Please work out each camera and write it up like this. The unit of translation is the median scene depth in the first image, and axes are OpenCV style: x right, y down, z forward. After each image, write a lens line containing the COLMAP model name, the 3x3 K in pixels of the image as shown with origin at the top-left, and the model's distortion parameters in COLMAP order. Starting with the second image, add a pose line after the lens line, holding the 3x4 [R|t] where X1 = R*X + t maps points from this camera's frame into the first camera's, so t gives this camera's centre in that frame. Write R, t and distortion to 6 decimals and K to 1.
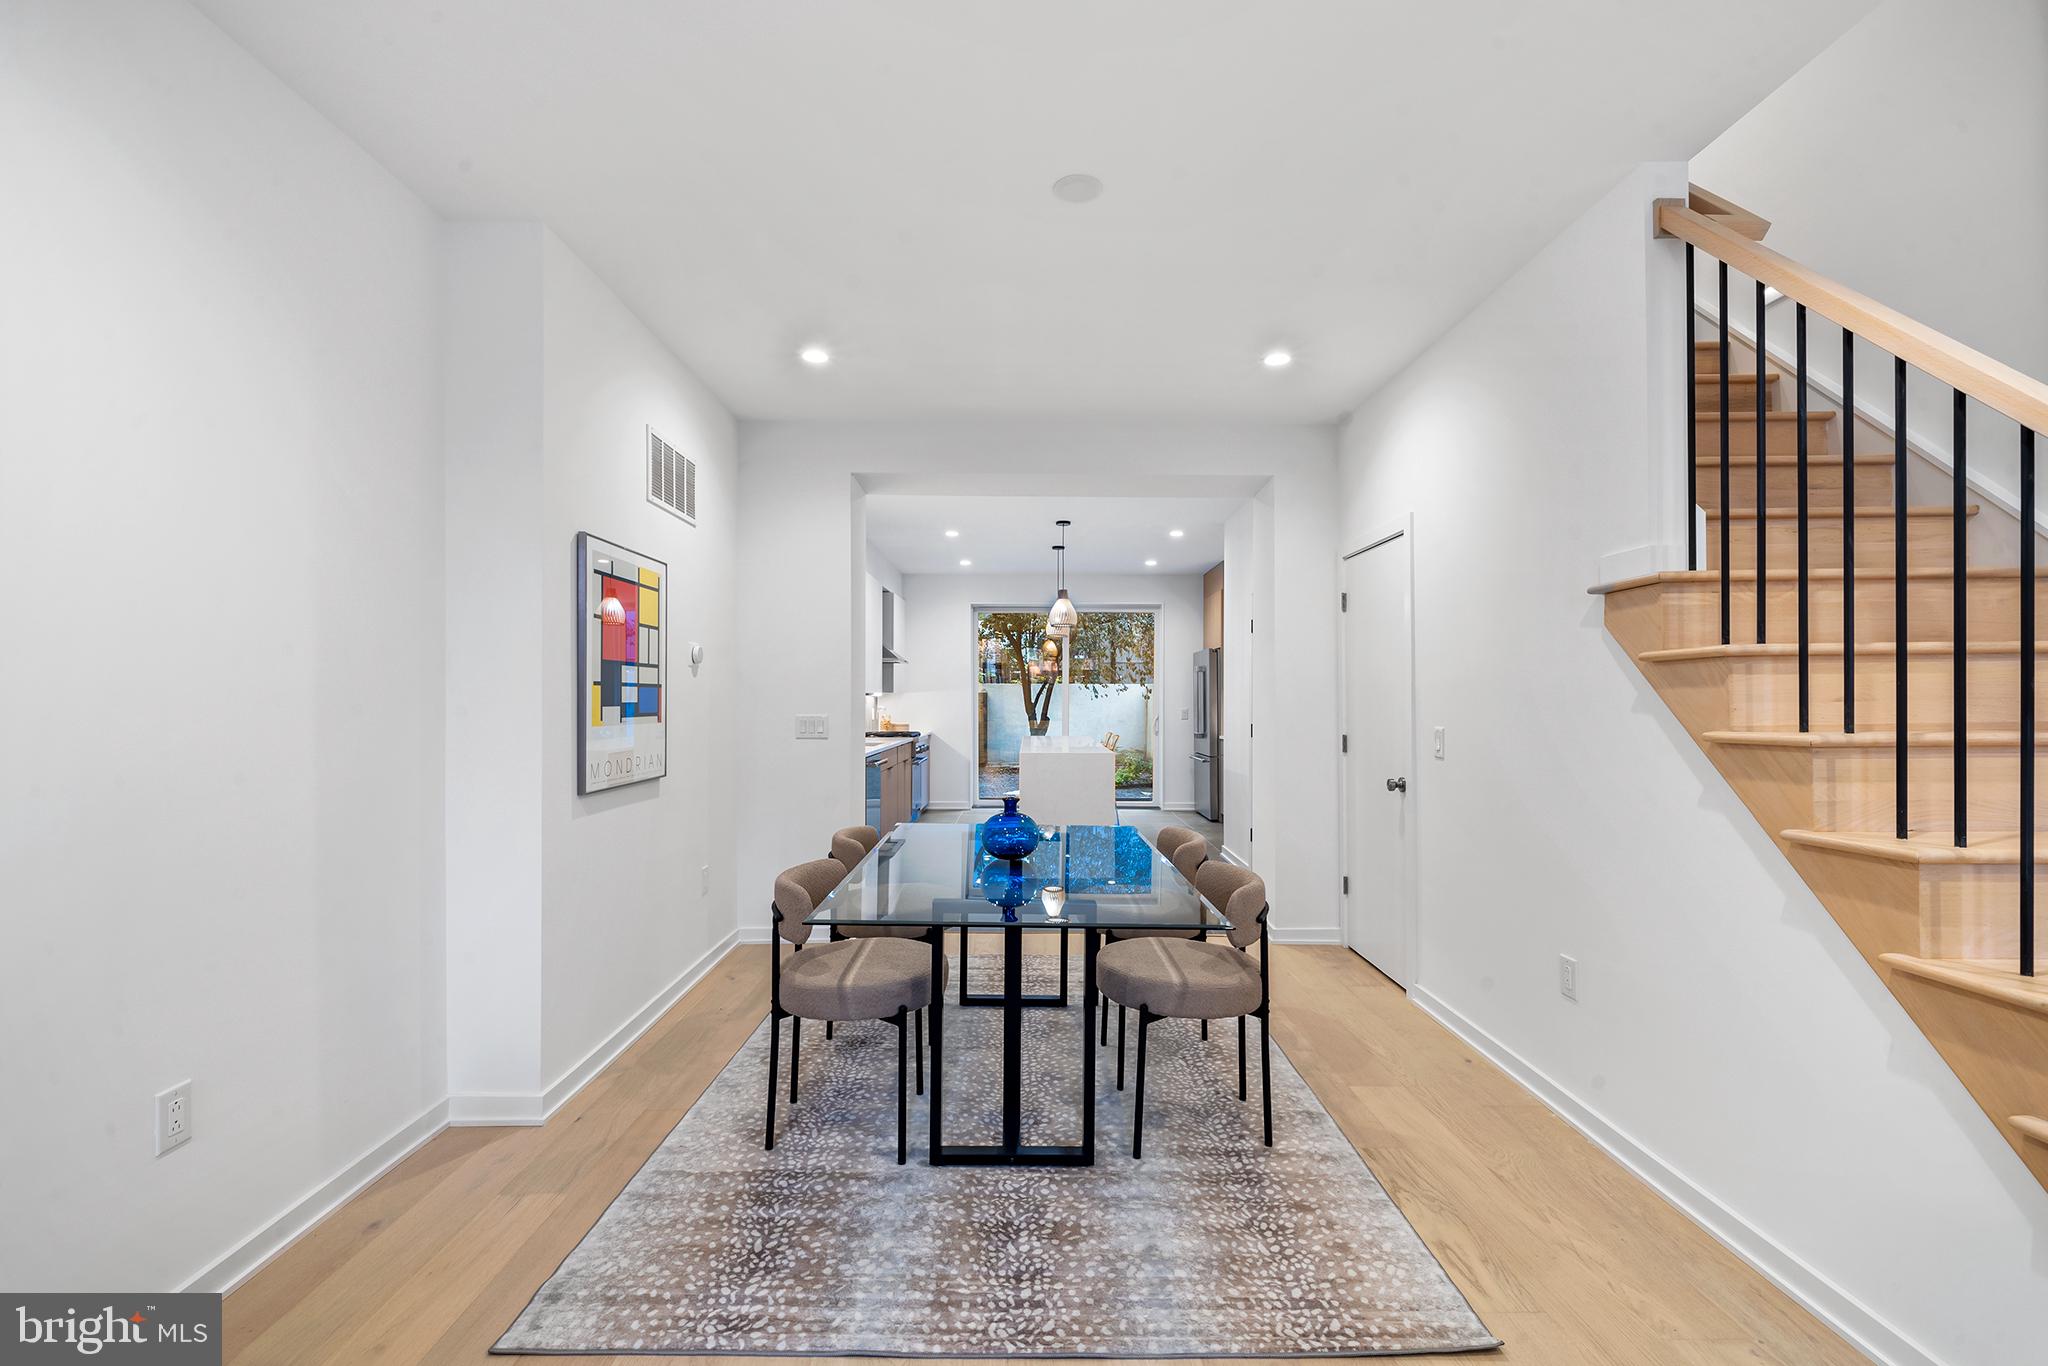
lens RADIAL K [[895.0, 0, 1019.2], [0, 895.0, 698.0], [0, 0, 1]] dist [0.001883, 0.000530]
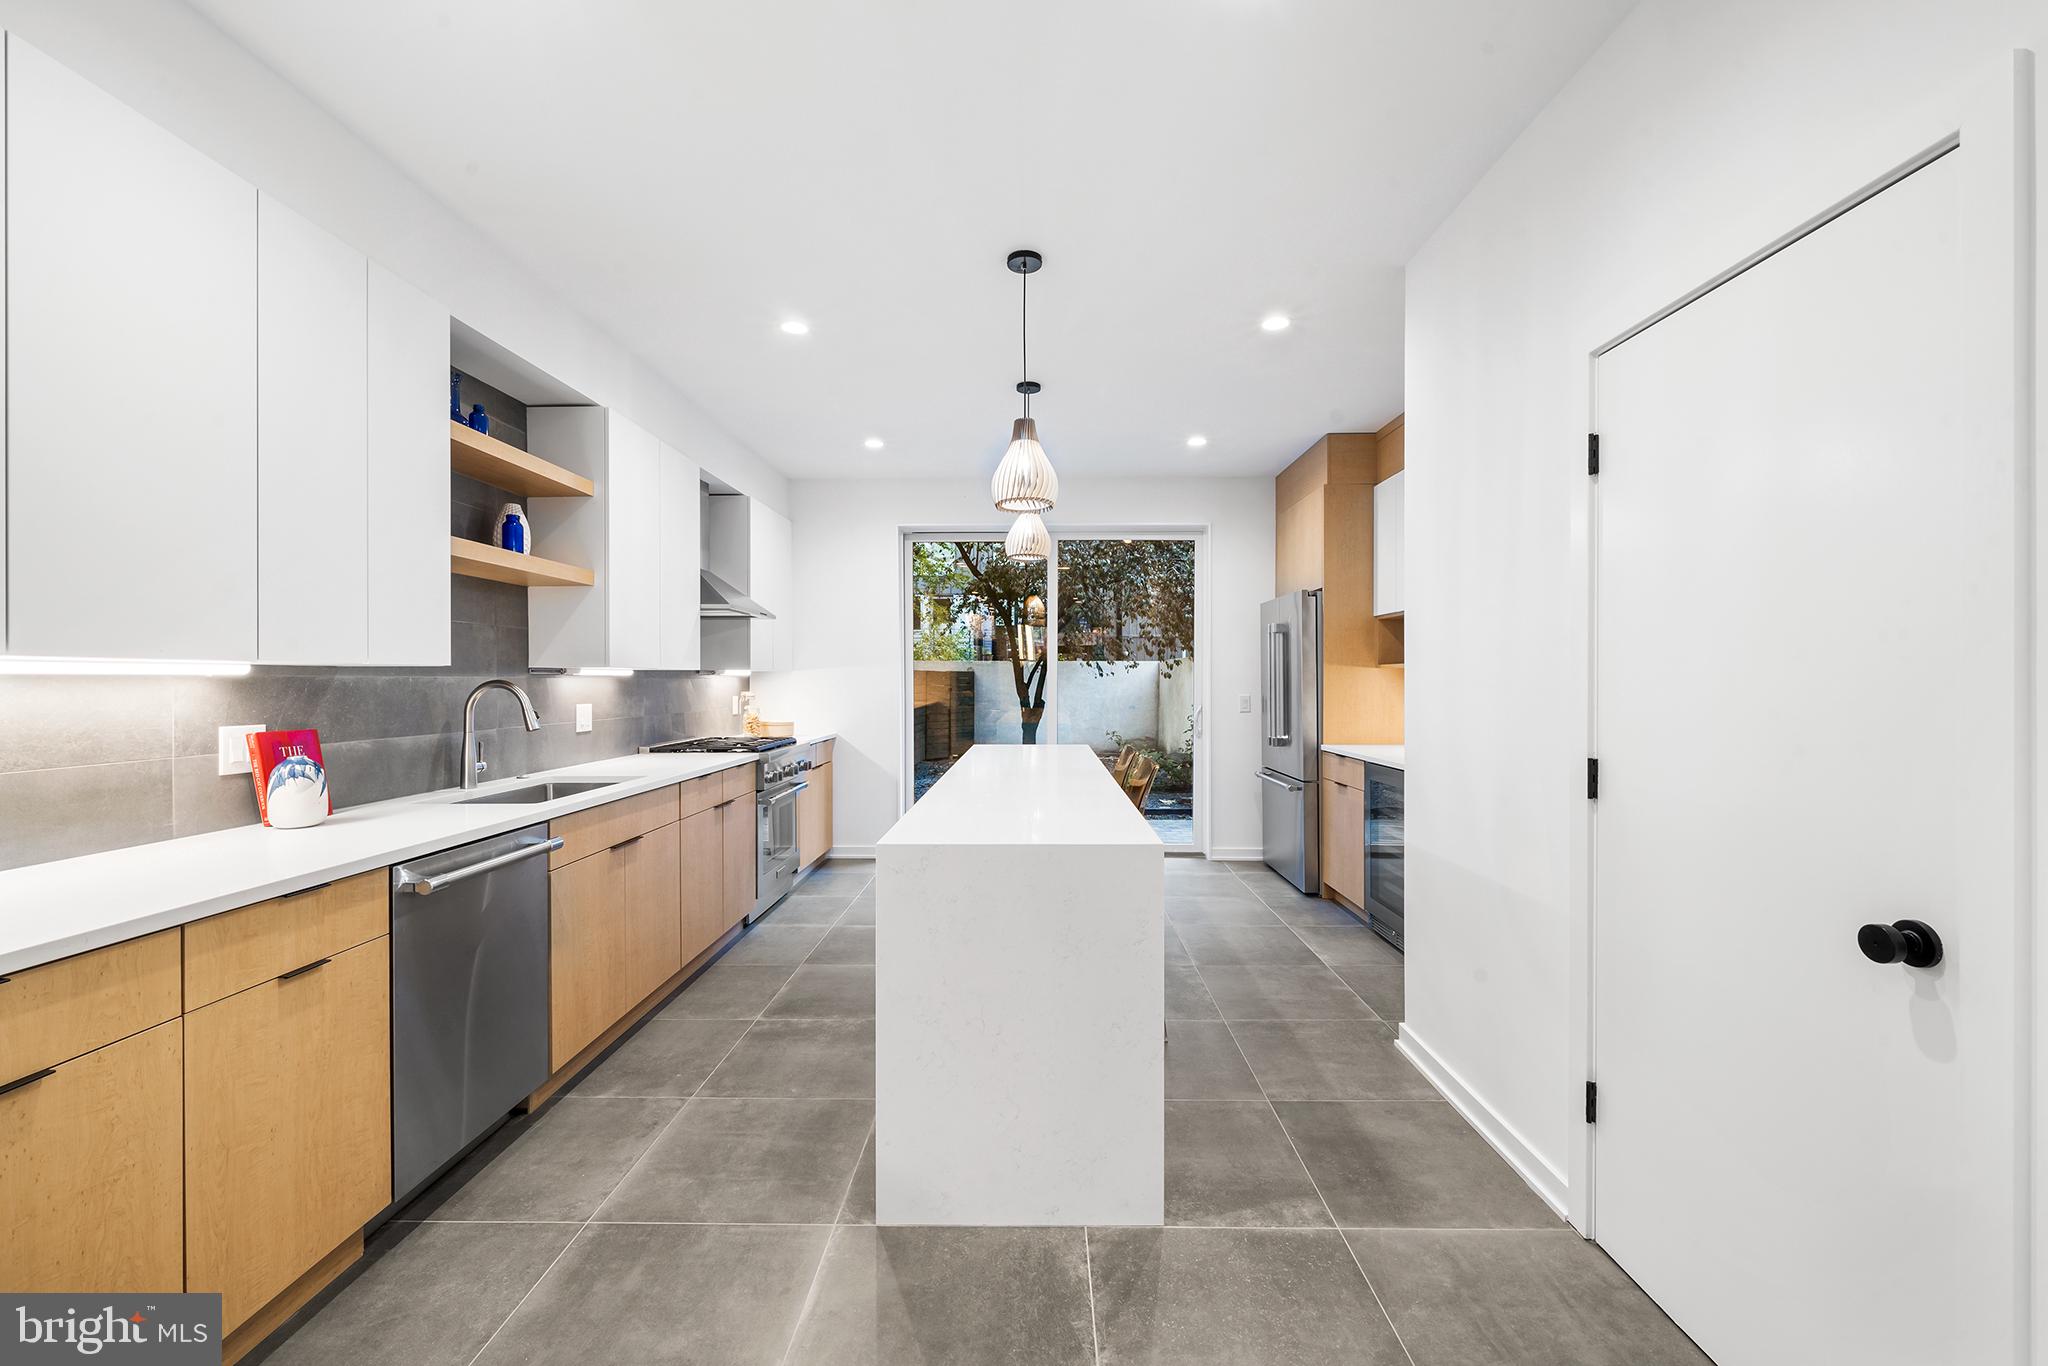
lens RADIAL K [[826.8, 0, 1024.0], [0, 826.8, 683.0], [0, 0, 1]] dist [-0.000454, 0.000154]
pose [[0.999991, -0.000931, -0.004125, 0.115347], [0.000958, 0.999979, 0.006396, -0.000614], [0.004119, -0.006400, 0.999971, 1.397738]]
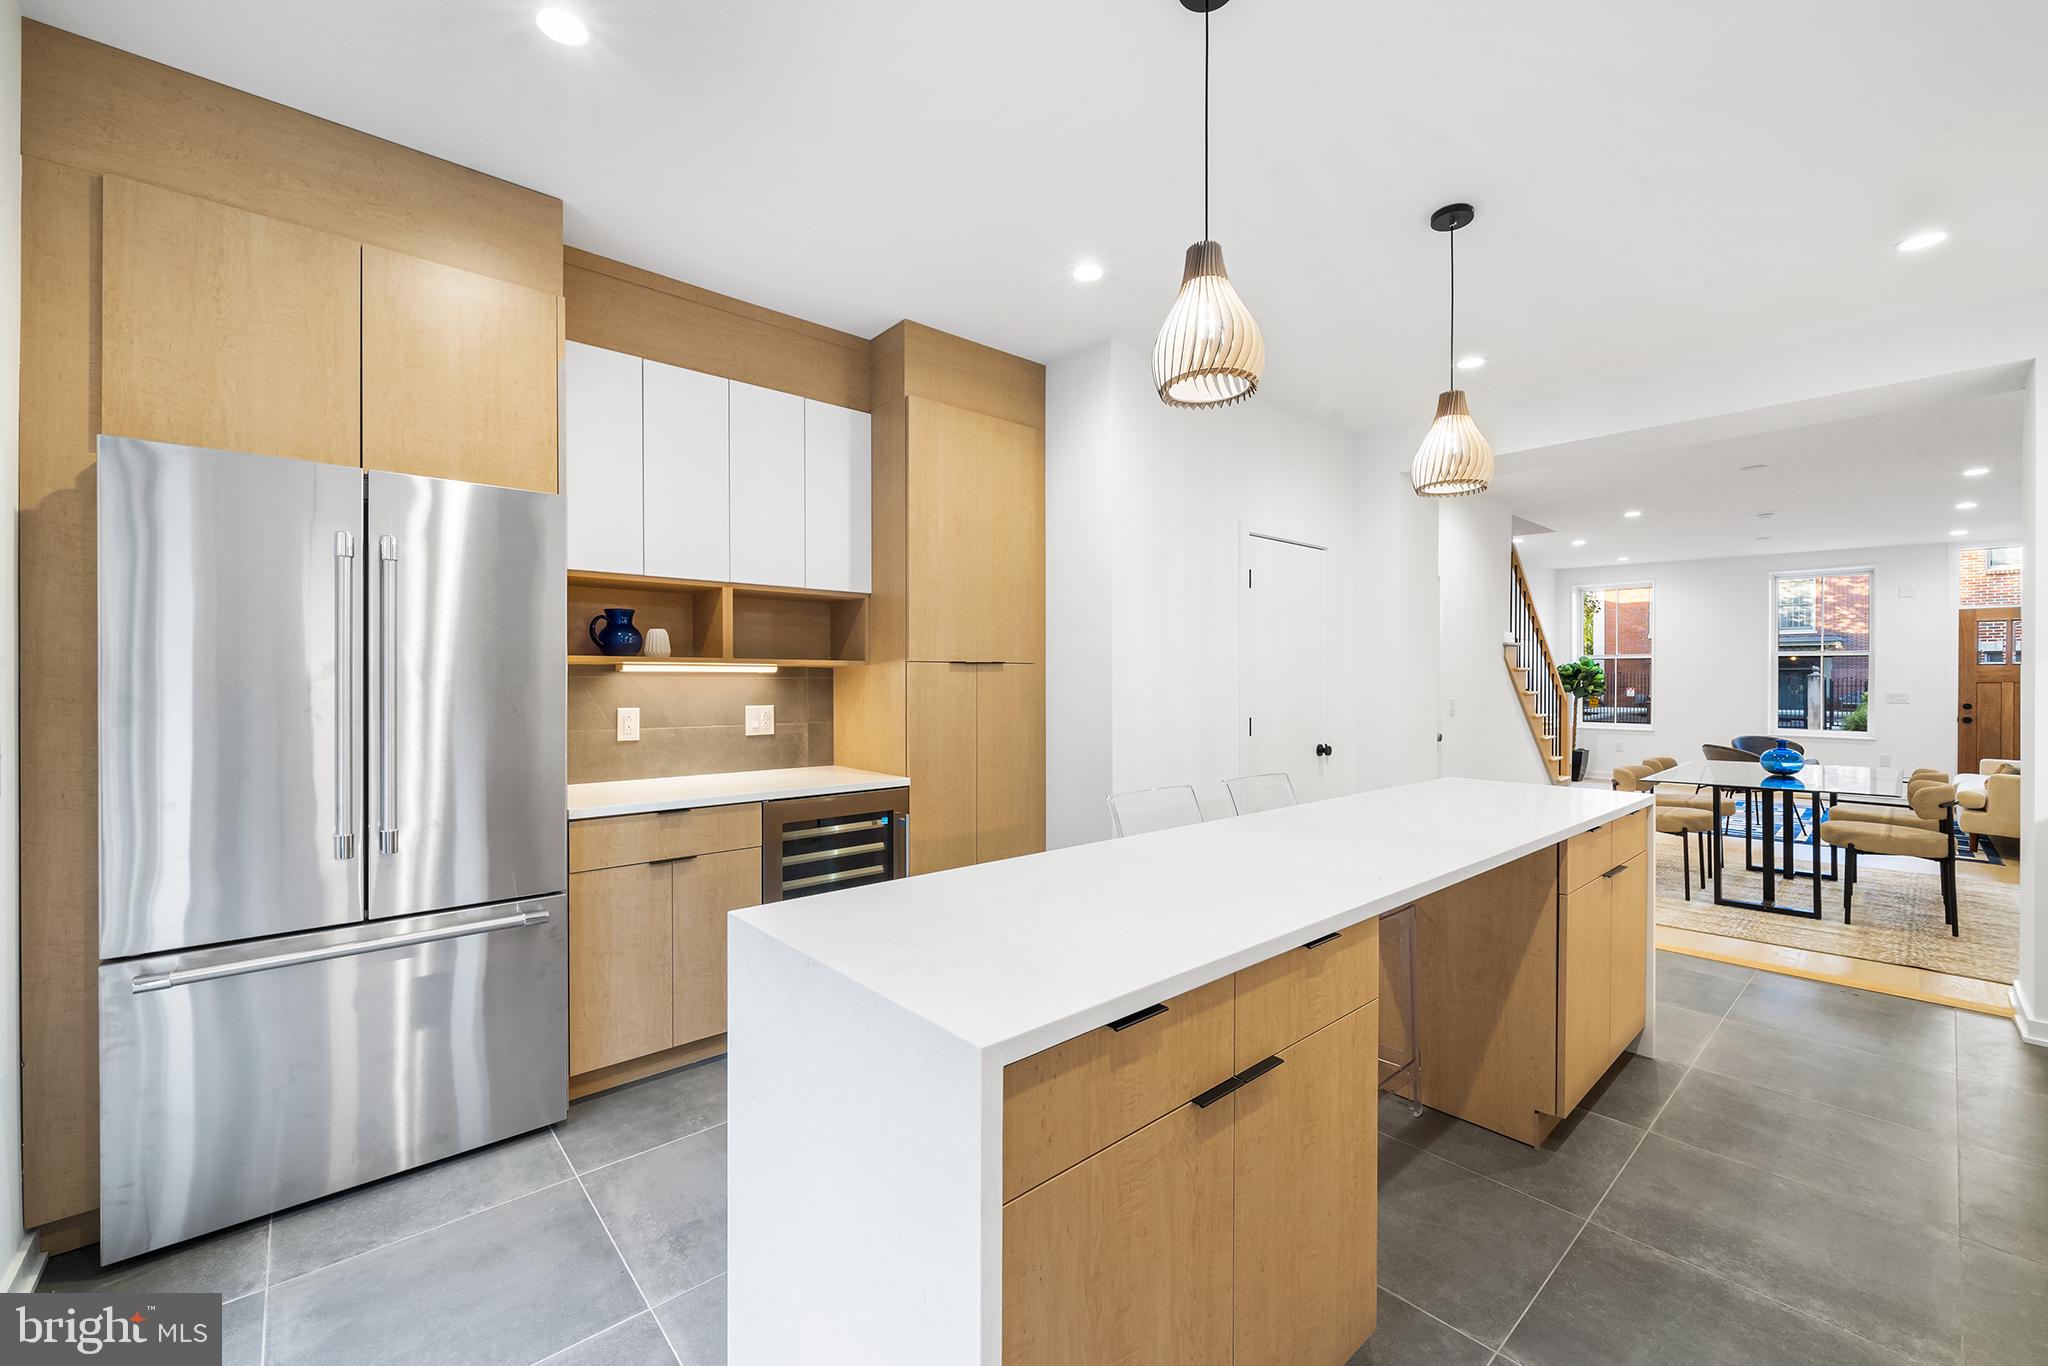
lens RADIAL K [[815.5, 0, 1014.5], [0, 815.5, 681.5], [0, 0, 1]] dist [-0.008865, -0.000179]
pose [[-0.662914, -0.001382, 0.748695, -0.189108], [-0.002789, 0.999996, -0.000623, 0.003890], [-0.748691, -0.002501, -0.662915, 3.090015]]
